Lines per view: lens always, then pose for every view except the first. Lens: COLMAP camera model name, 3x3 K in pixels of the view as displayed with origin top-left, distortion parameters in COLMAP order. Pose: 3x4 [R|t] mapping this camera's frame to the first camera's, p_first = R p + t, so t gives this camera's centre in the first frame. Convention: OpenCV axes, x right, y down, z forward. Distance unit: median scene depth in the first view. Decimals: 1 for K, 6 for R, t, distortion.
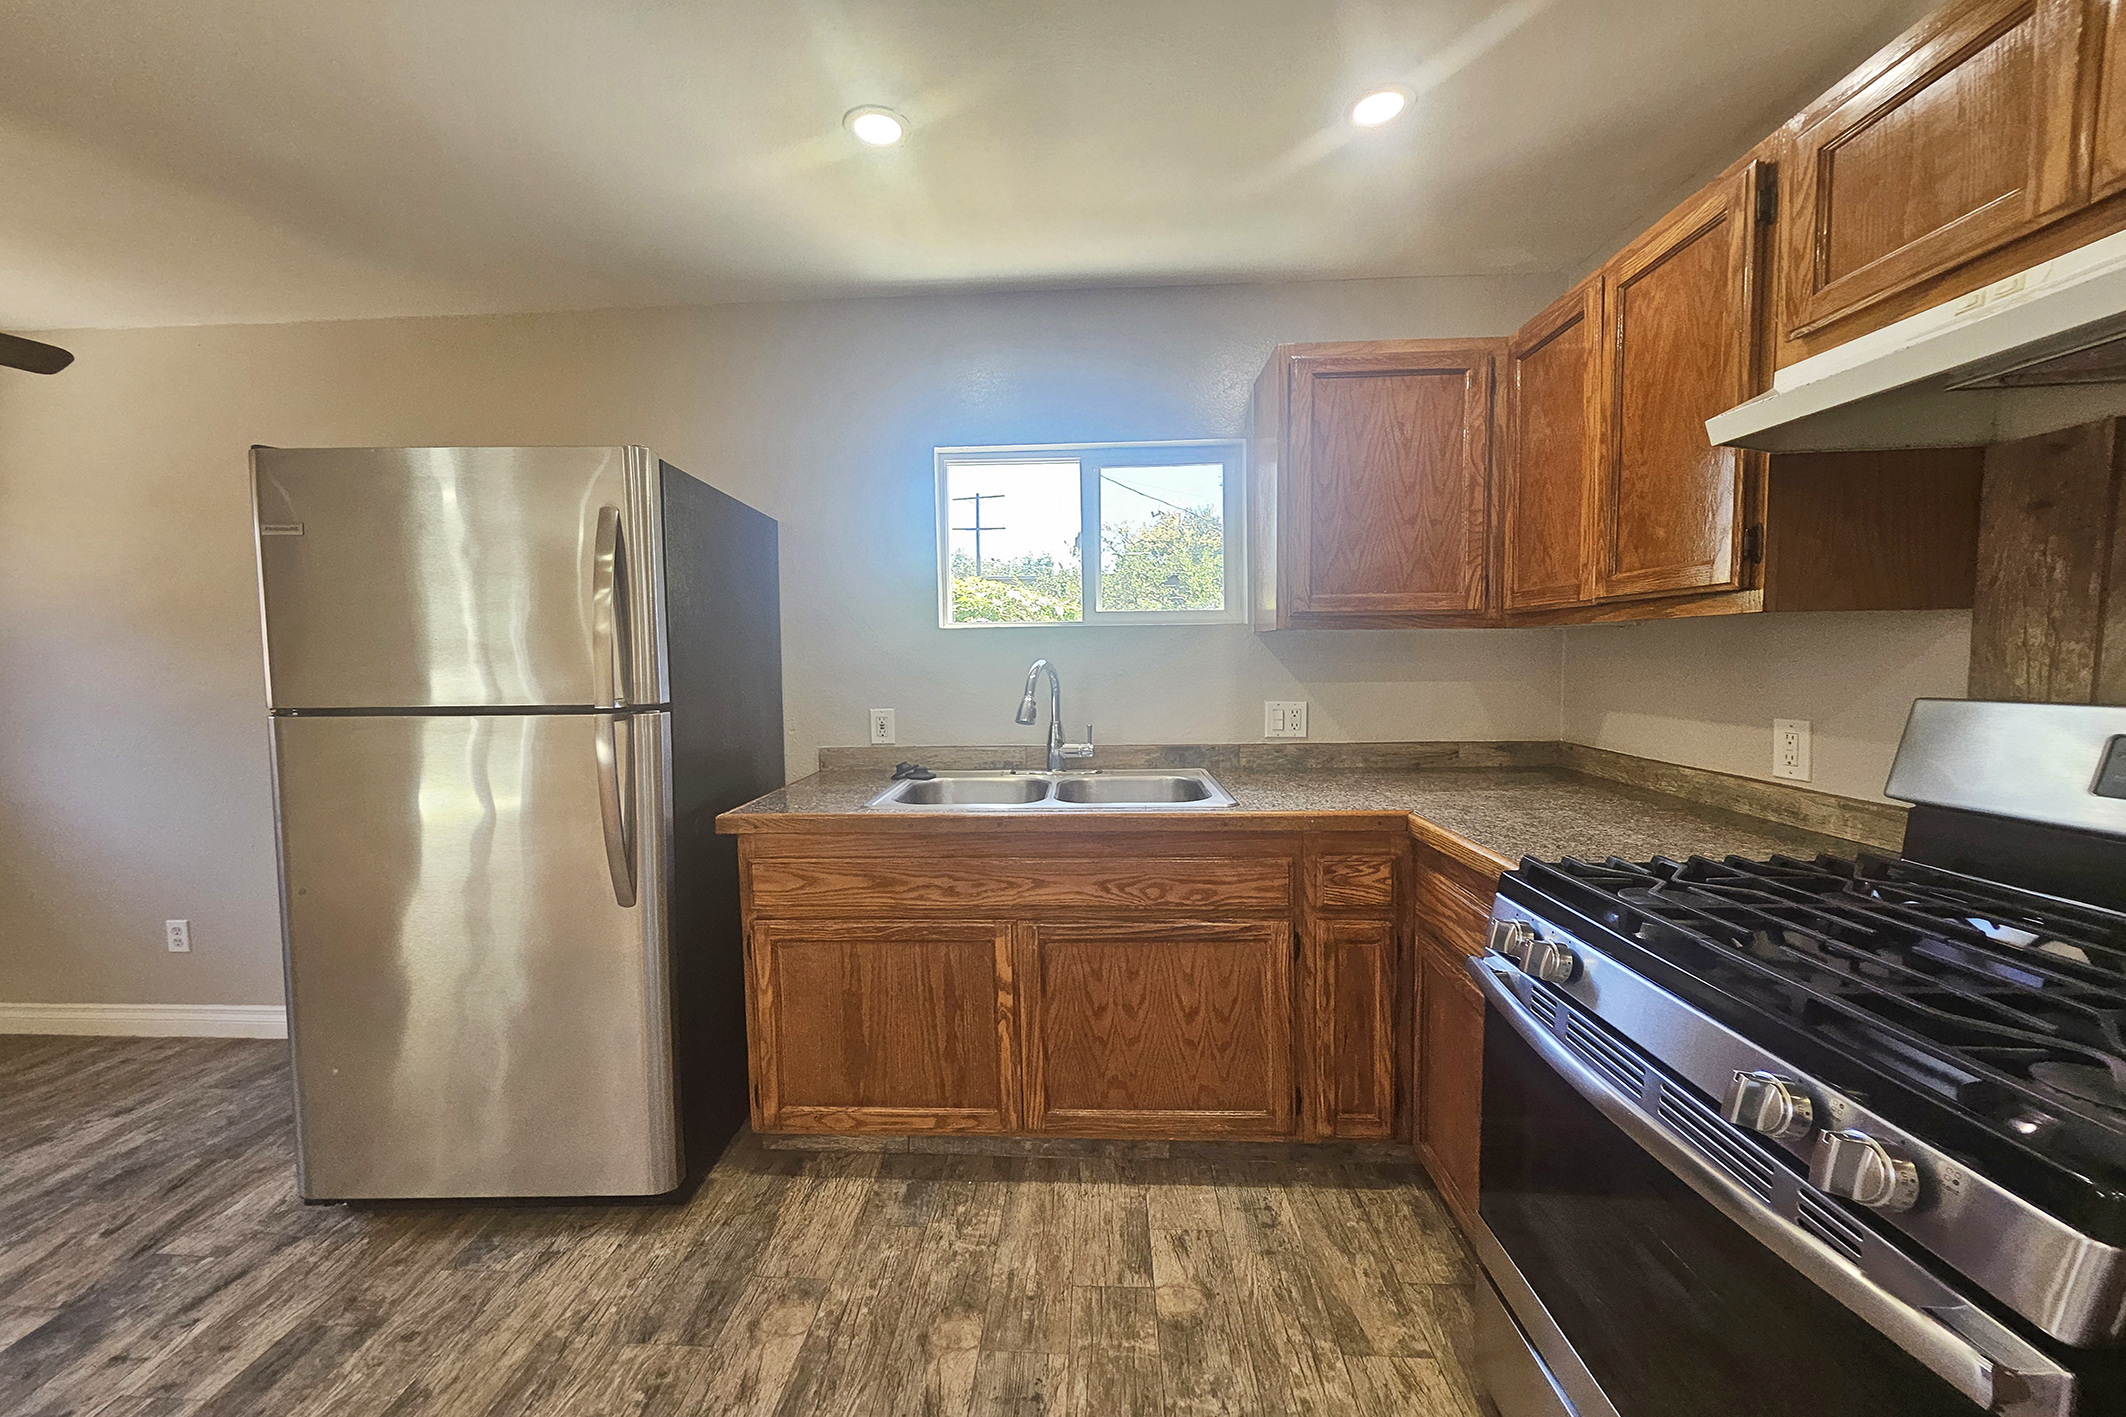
lens RADIAL K [[836.0, 0, 1046.7], [0, 836.0, 719.9], [0, 0, 1]] dist [0.006519, -0.003264]
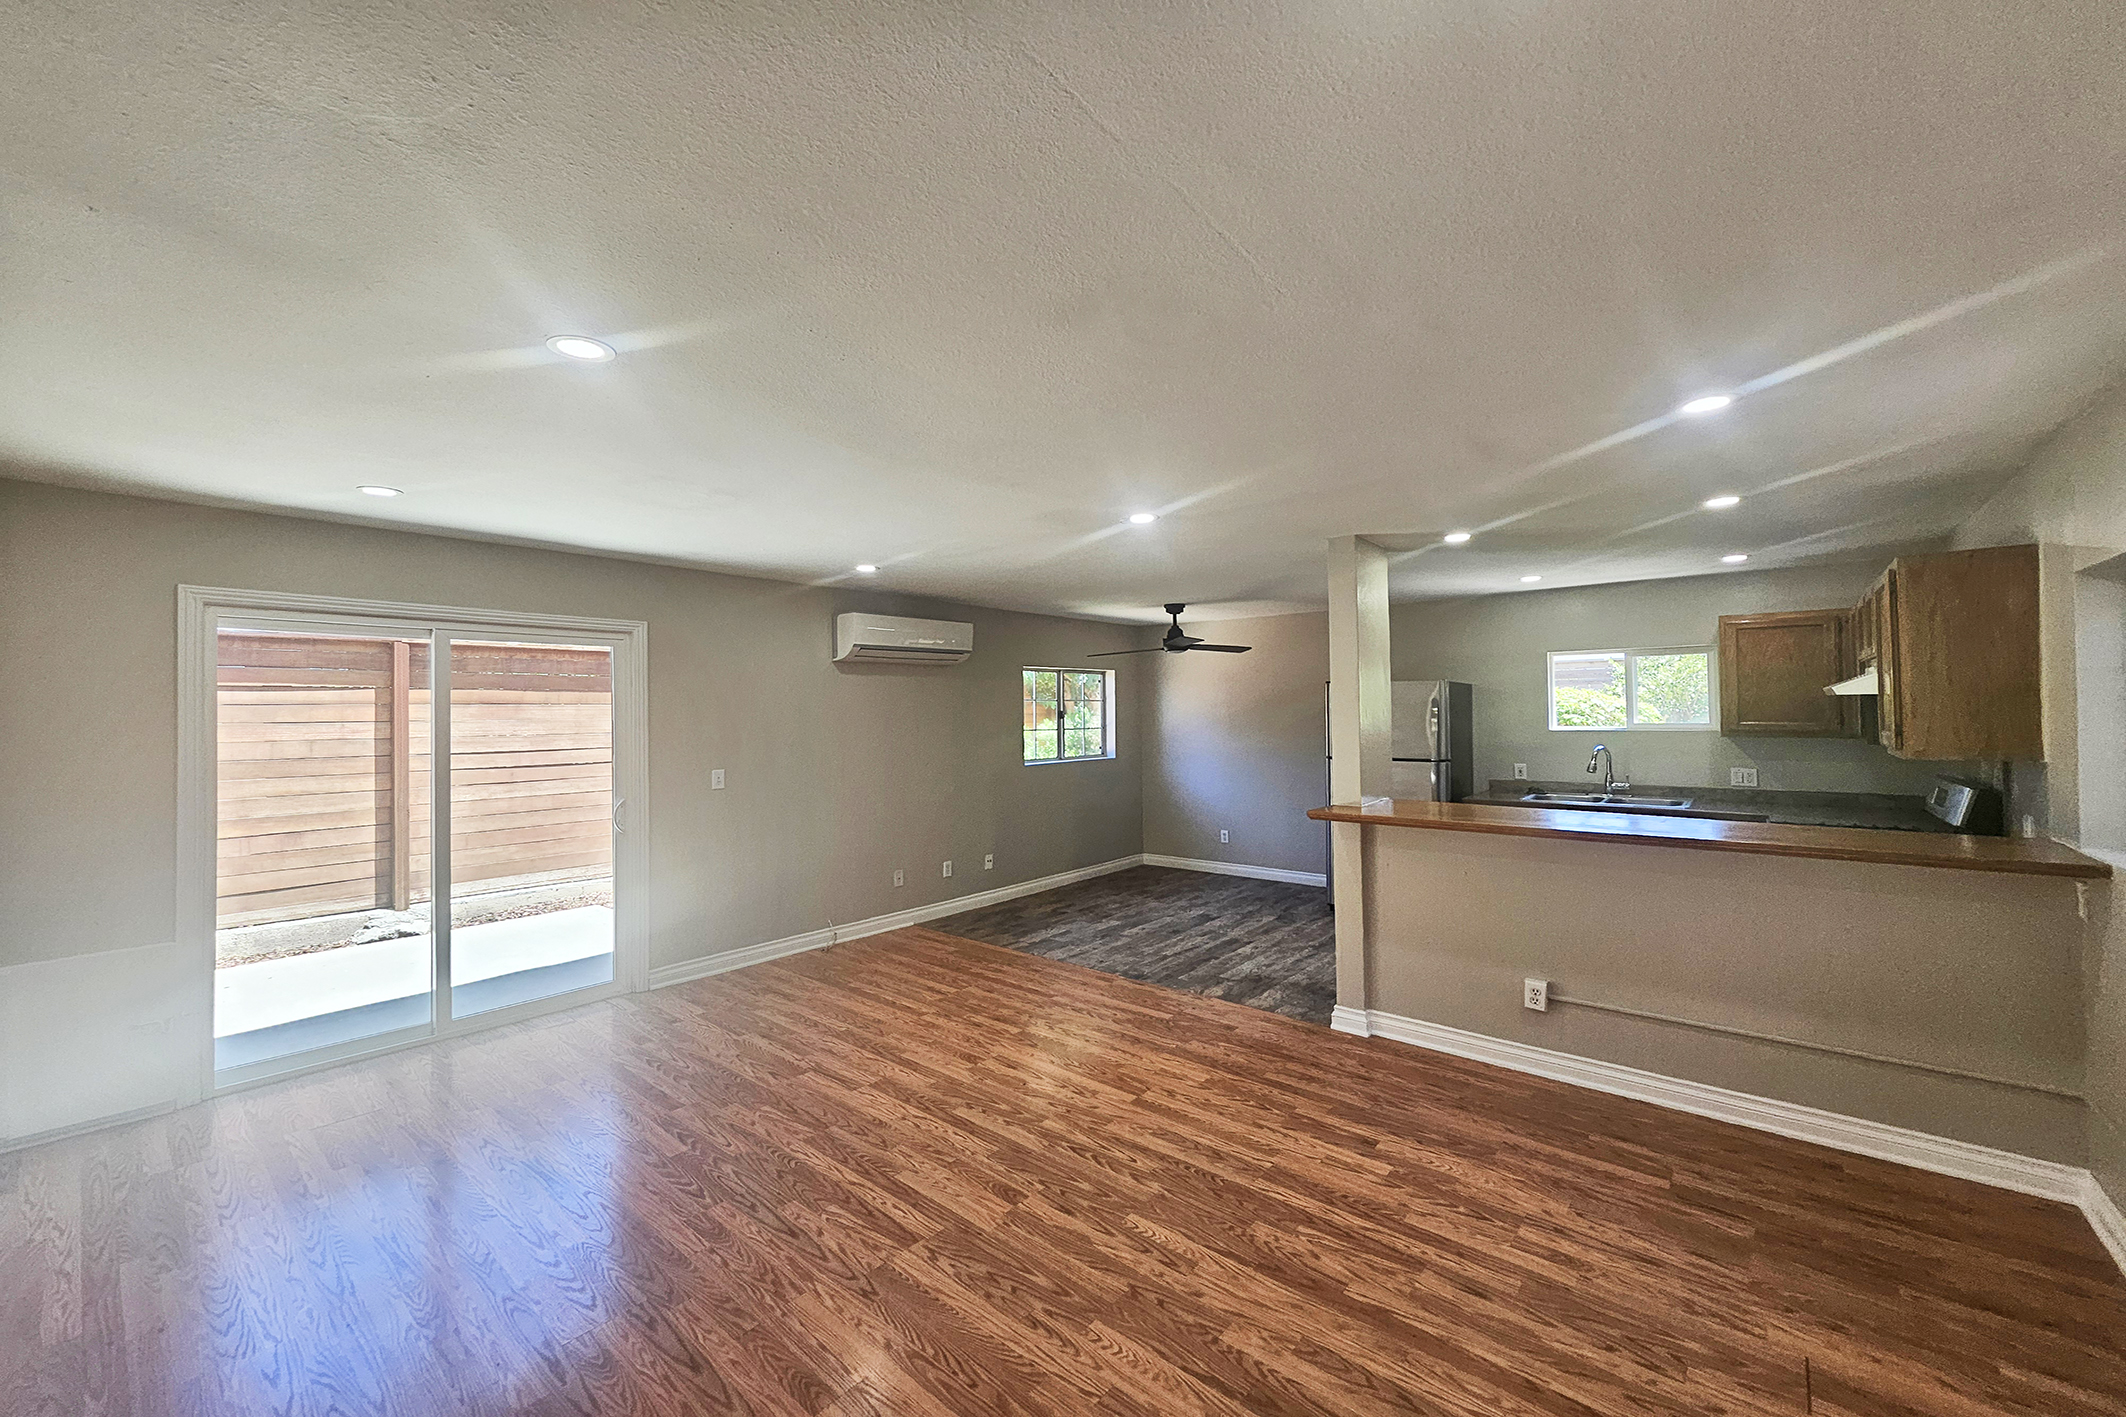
lens RADIAL K [[836.0, 0, 1051.7], [0, 836.0, 709.4], [0, 0, 1]] dist [0.006519, -0.003264]
pose [[0.801303, 0.002820, -0.598252, 0.205407], [-0.050338, 0.996761, -0.062725, 0.063901], [0.596137, 0.080377, 0.798849, -2.240475]]
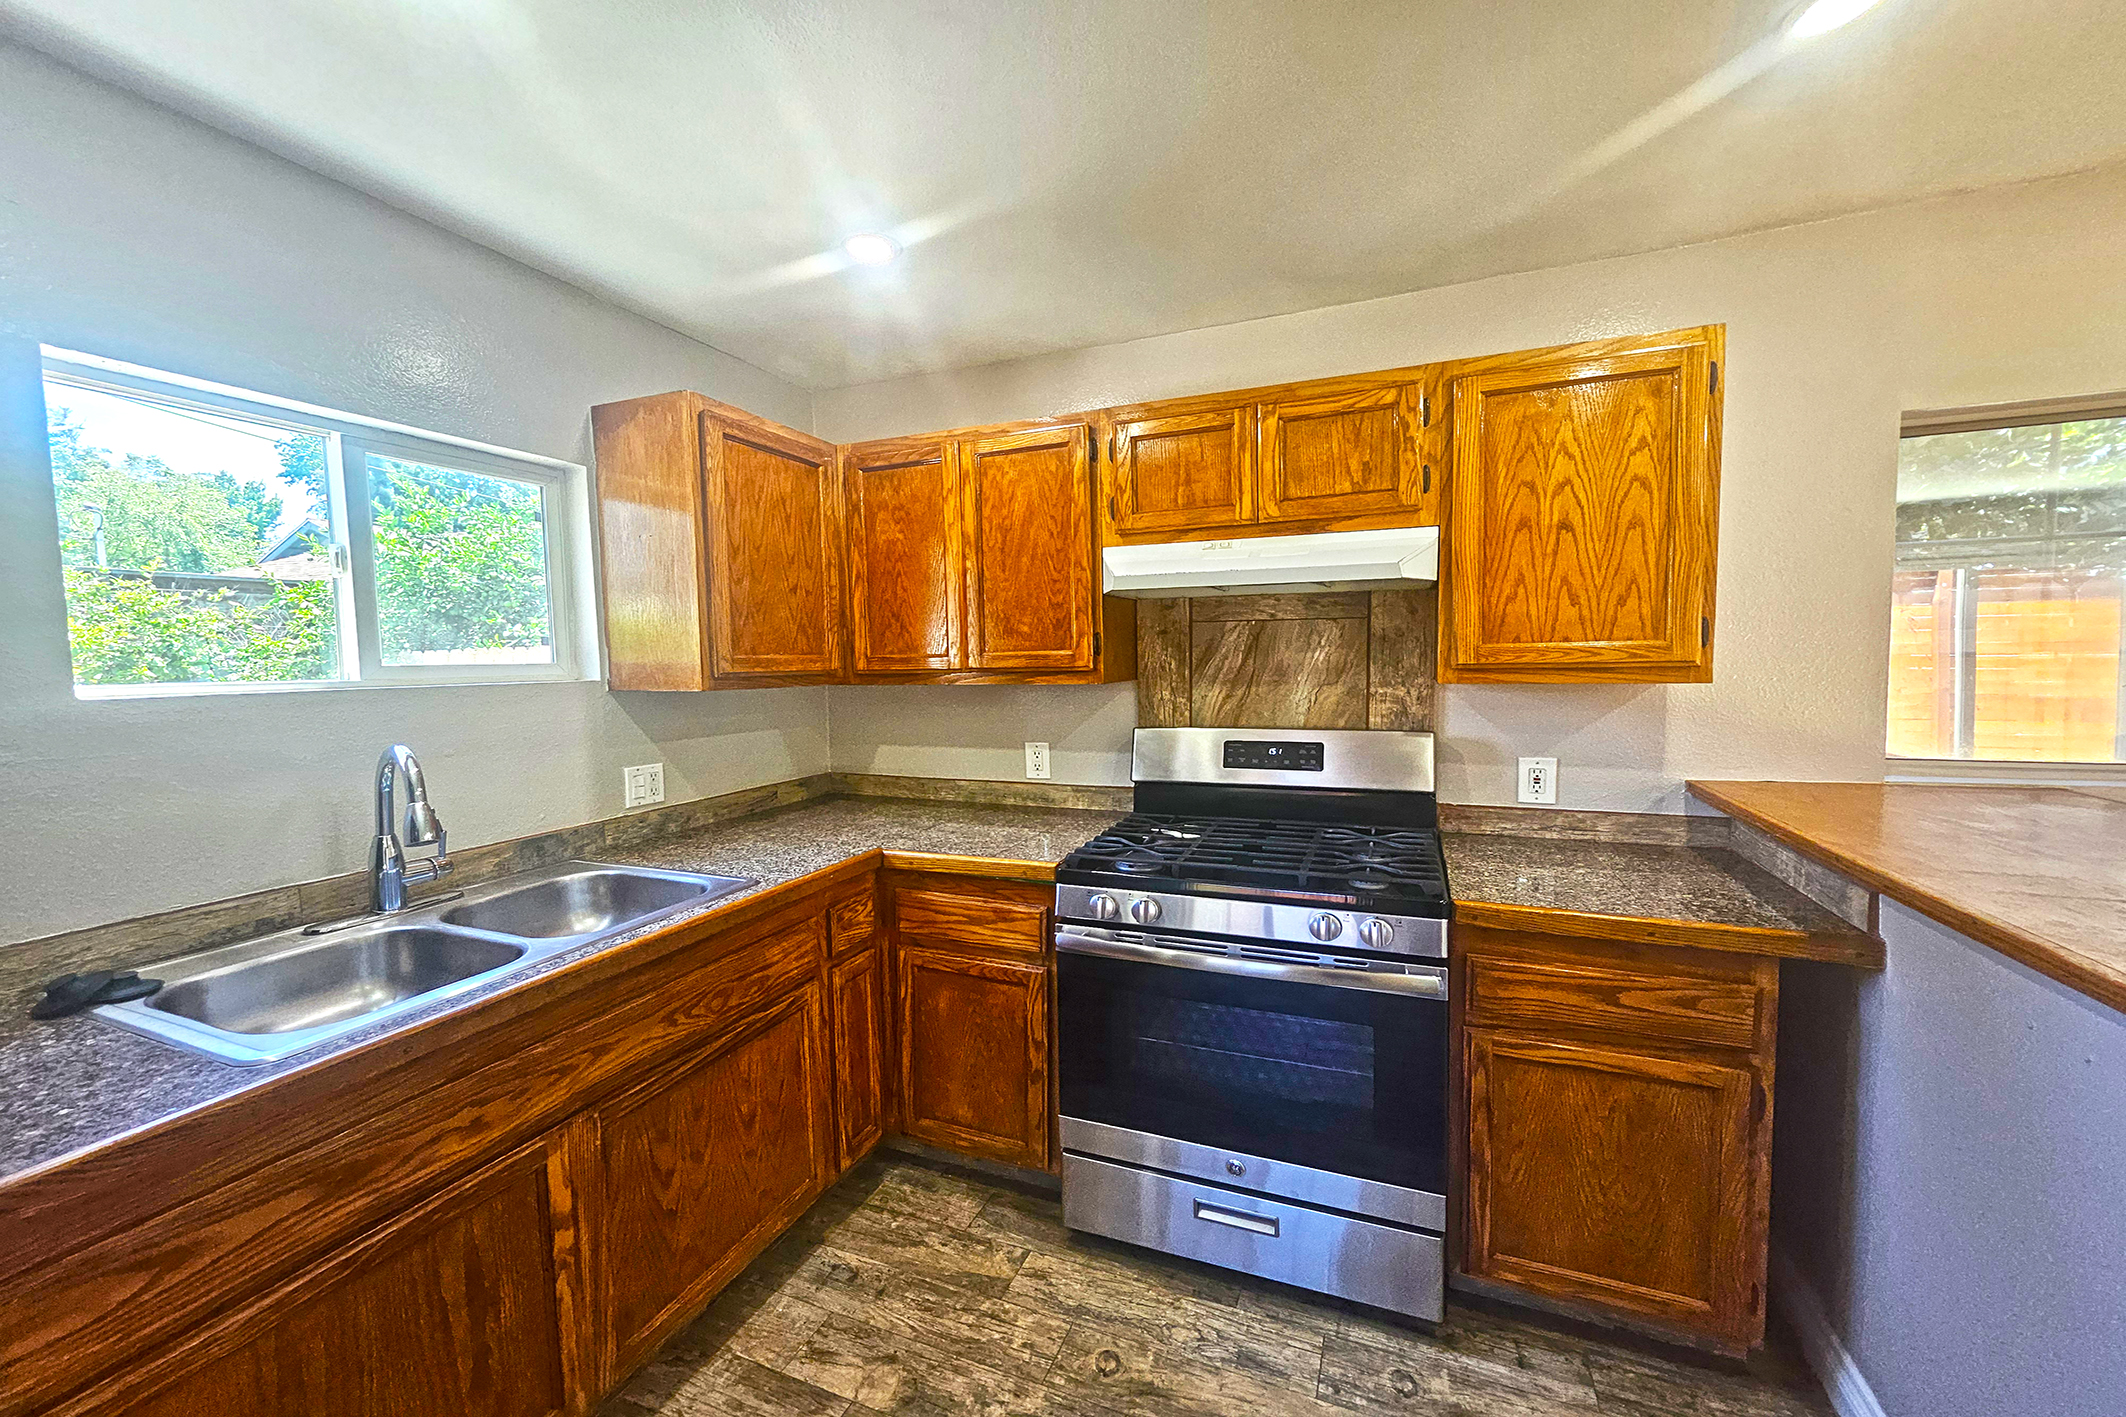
lens RADIAL K [[836.0, 0, 1054.5], [0, 836.0, 715.4], [0, 0, 1]] dist [0.006519, -0.003264]
pose [[0.333168, -0.057204, 0.941130, -0.557542], [0.085258, 0.995896, 0.030351, -0.087625], [-0.939005, 0.070127, 0.336678, 0.361575]]
